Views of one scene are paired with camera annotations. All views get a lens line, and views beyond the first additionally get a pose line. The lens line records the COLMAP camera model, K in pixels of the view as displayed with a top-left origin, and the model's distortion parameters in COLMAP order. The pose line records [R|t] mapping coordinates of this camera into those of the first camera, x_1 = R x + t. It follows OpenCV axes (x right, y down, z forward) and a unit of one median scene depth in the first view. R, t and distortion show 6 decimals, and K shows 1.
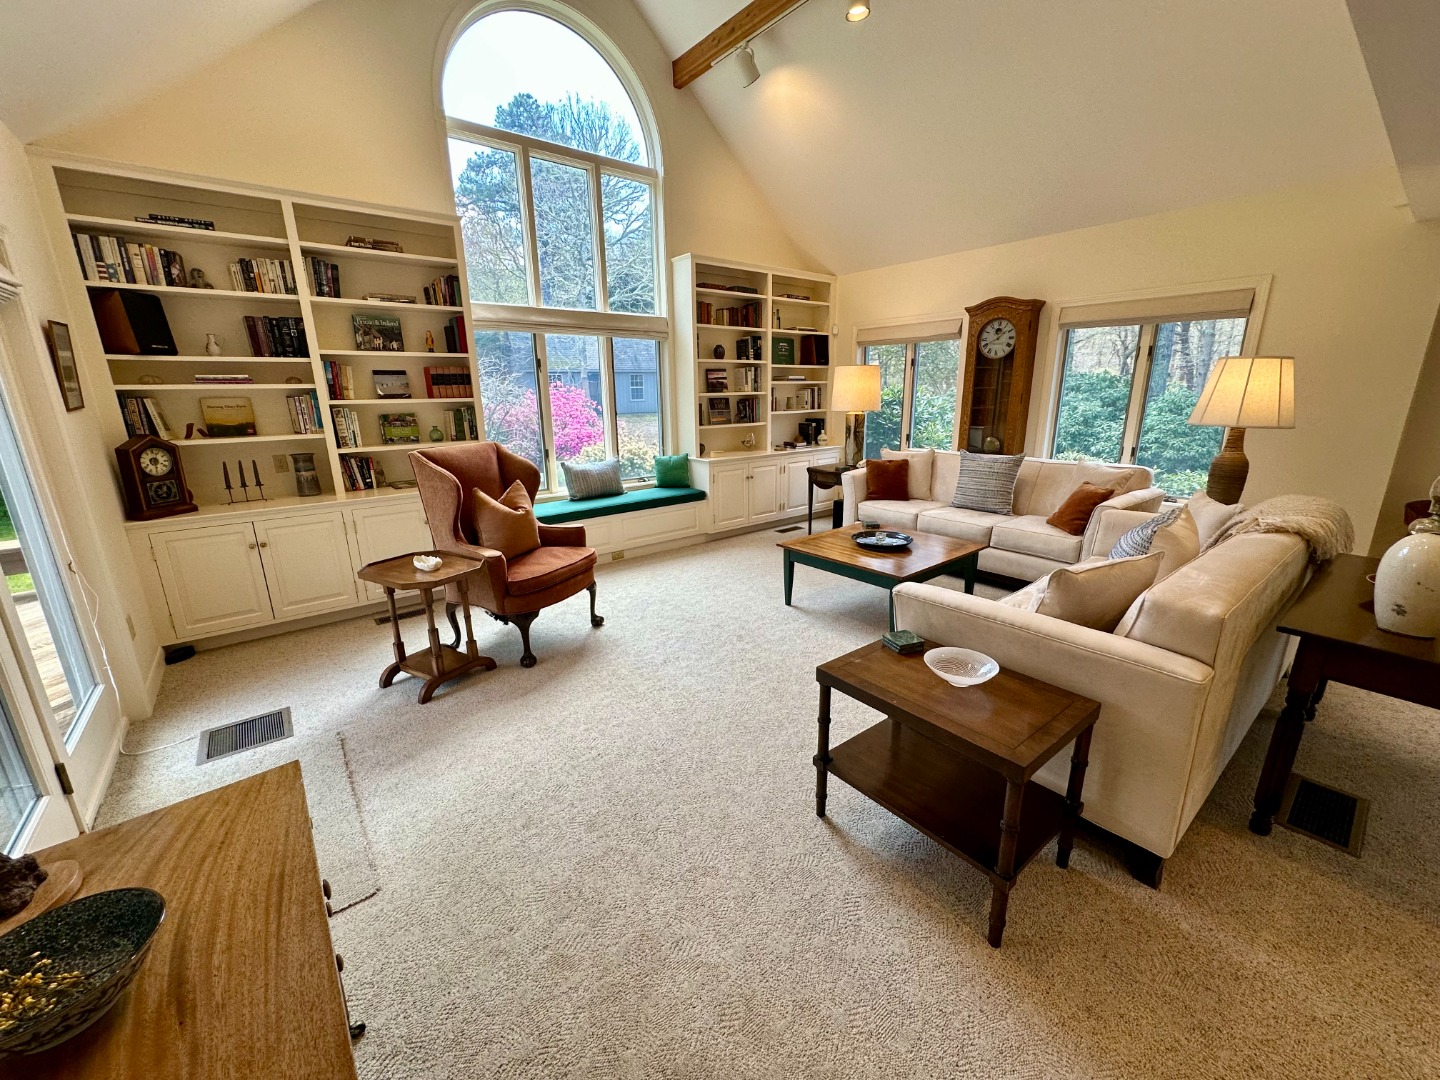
lens RADIAL K [[577.8, 0, 720.0], [0, 577.8, 540.0], [0, 0, 1]] dist [0.000924, 0.000935]
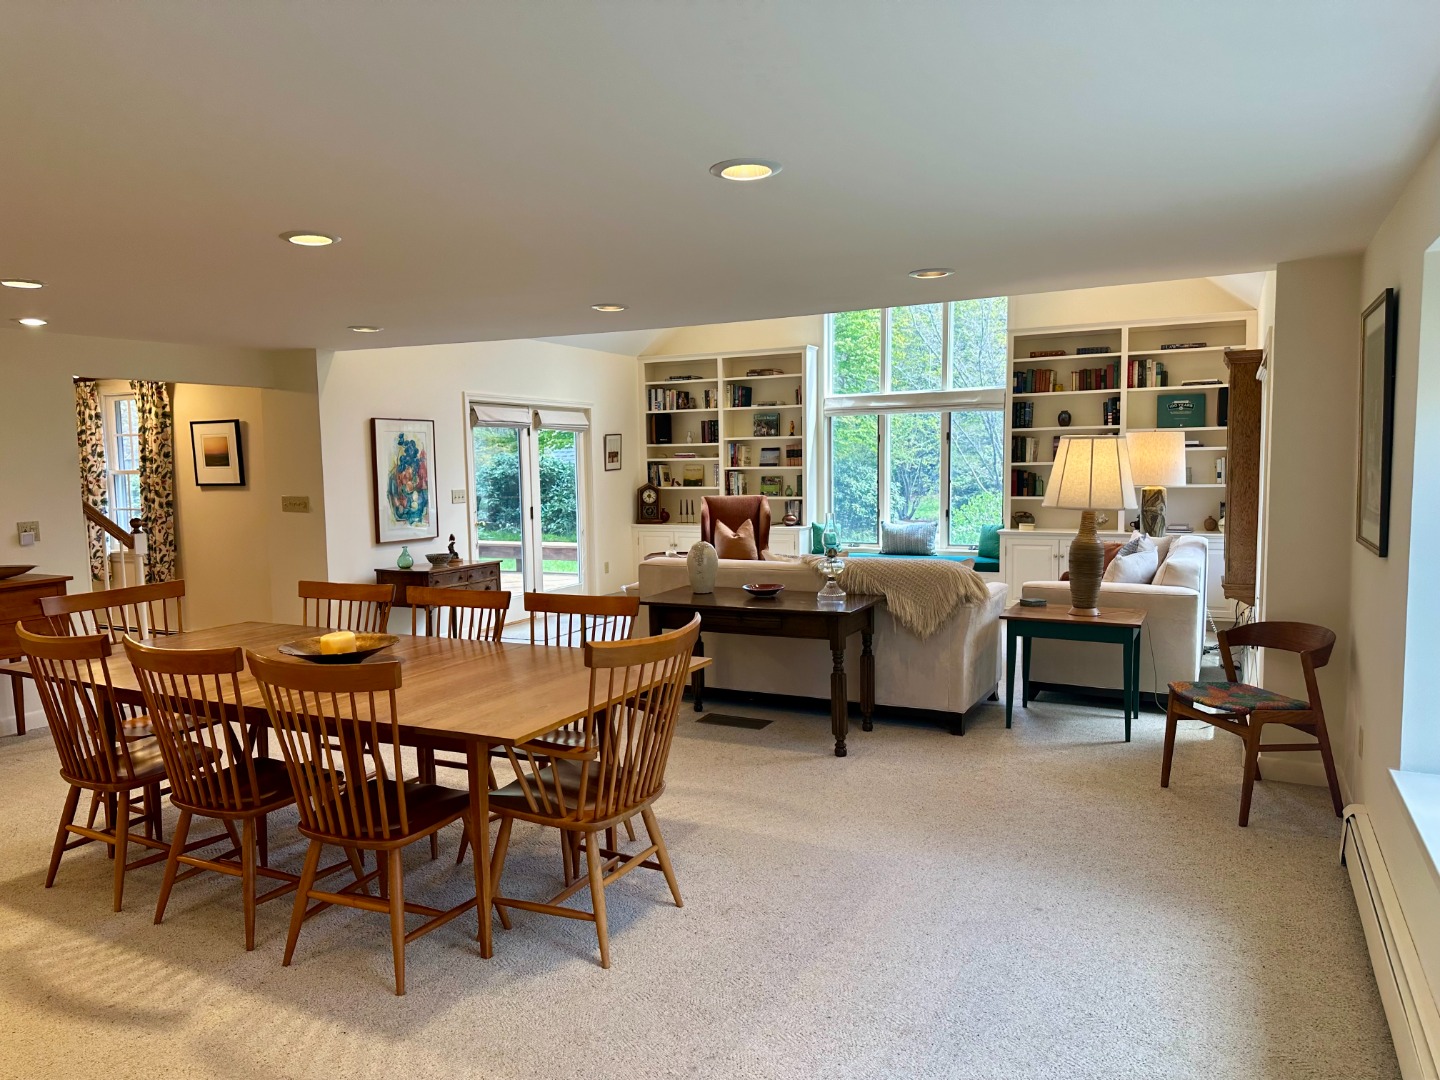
lens RADIAL K [[1008.7, 0, 741.6], [0, 1008.7, 535.5], [0, 0, 1]] dist [0.152655, -0.194779]
pose [[0.426115, 0.067314, -0.902161, 2.058933], [-0.224891, 0.973806, -0.033562, 0.036843], [0.876271, 0.217189, 0.430091, -0.164017]]
